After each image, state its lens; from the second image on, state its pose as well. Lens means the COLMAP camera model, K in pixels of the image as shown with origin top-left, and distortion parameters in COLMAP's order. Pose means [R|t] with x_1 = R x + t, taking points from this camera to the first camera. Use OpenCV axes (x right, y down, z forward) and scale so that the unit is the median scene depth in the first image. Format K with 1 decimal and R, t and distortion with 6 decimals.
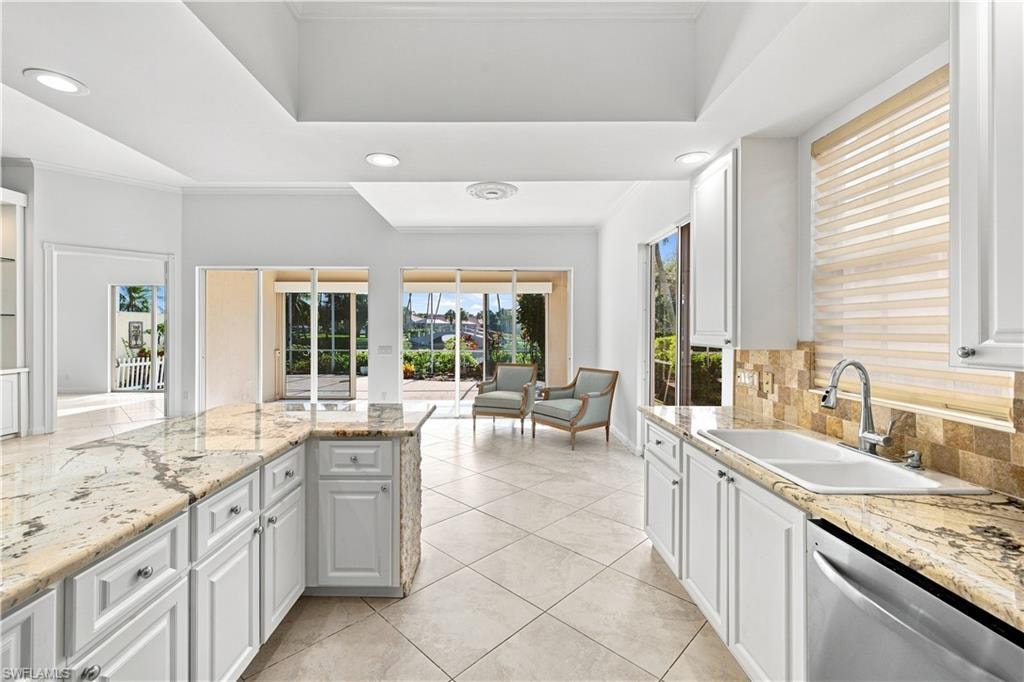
lens RADIAL K [[431.8, 0, 502.1], [0, 431.8, 332.5], [0, 0, 1]] dist [0.006098, -0.002966]
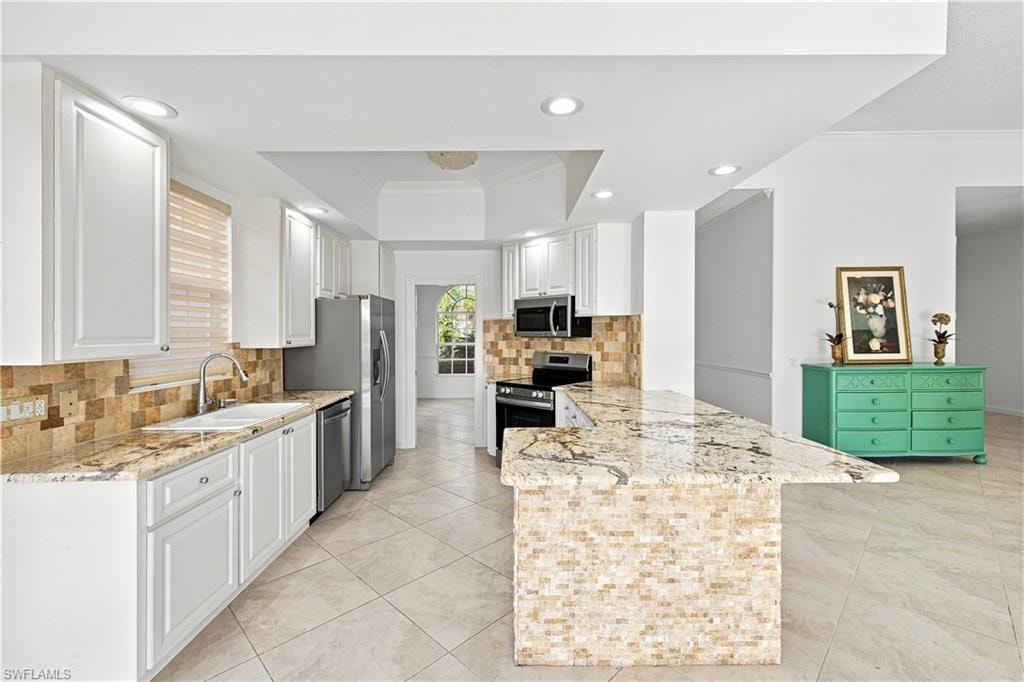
lens RADIAL K [[431.8, 0, 508.3], [0, 431.8, 340.9], [0, 0, 1]] dist [0.006098, -0.002966]
pose [[-0.999954, 0.007160, 0.006445, -0.083307], [0.007325, 0.999638, 0.025893, -0.005137], [-0.006257, 0.025939, -0.999644, 0.776690]]
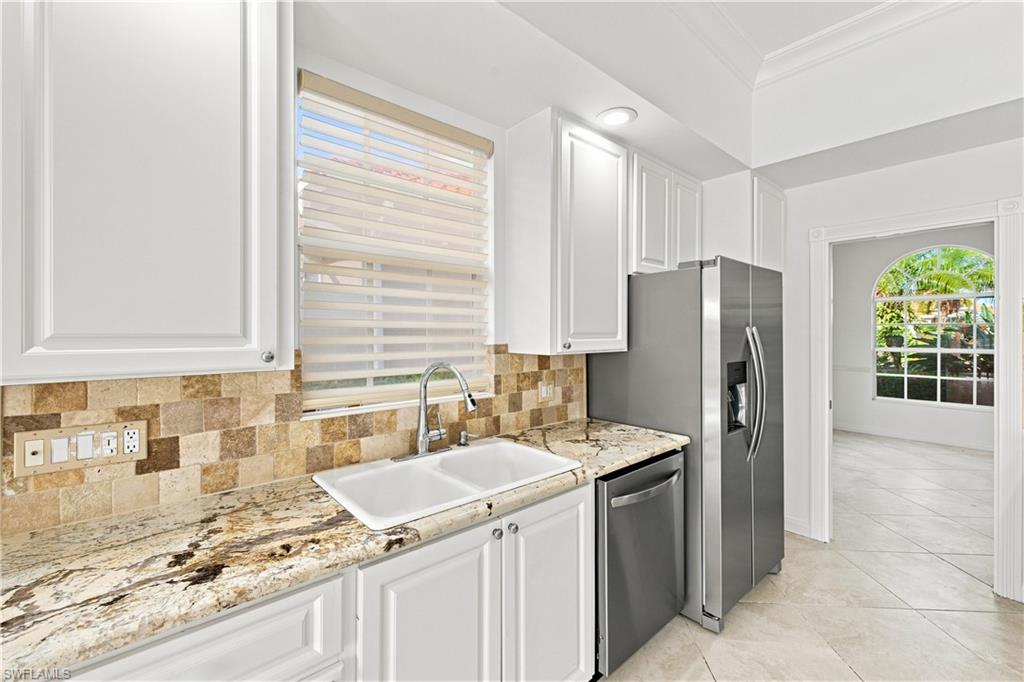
lens RADIAL K [[431.8, 0, 516.7], [0, 431.8, 326.8], [0, 0, 1]] dist [0.006098, -0.002966]
pose [[-0.658387, 0.011198, 0.752596, -0.017590], [0.006393, 0.999936, -0.009285, -0.002533], [-0.752652, -0.001302, -0.658417, 0.456153]]
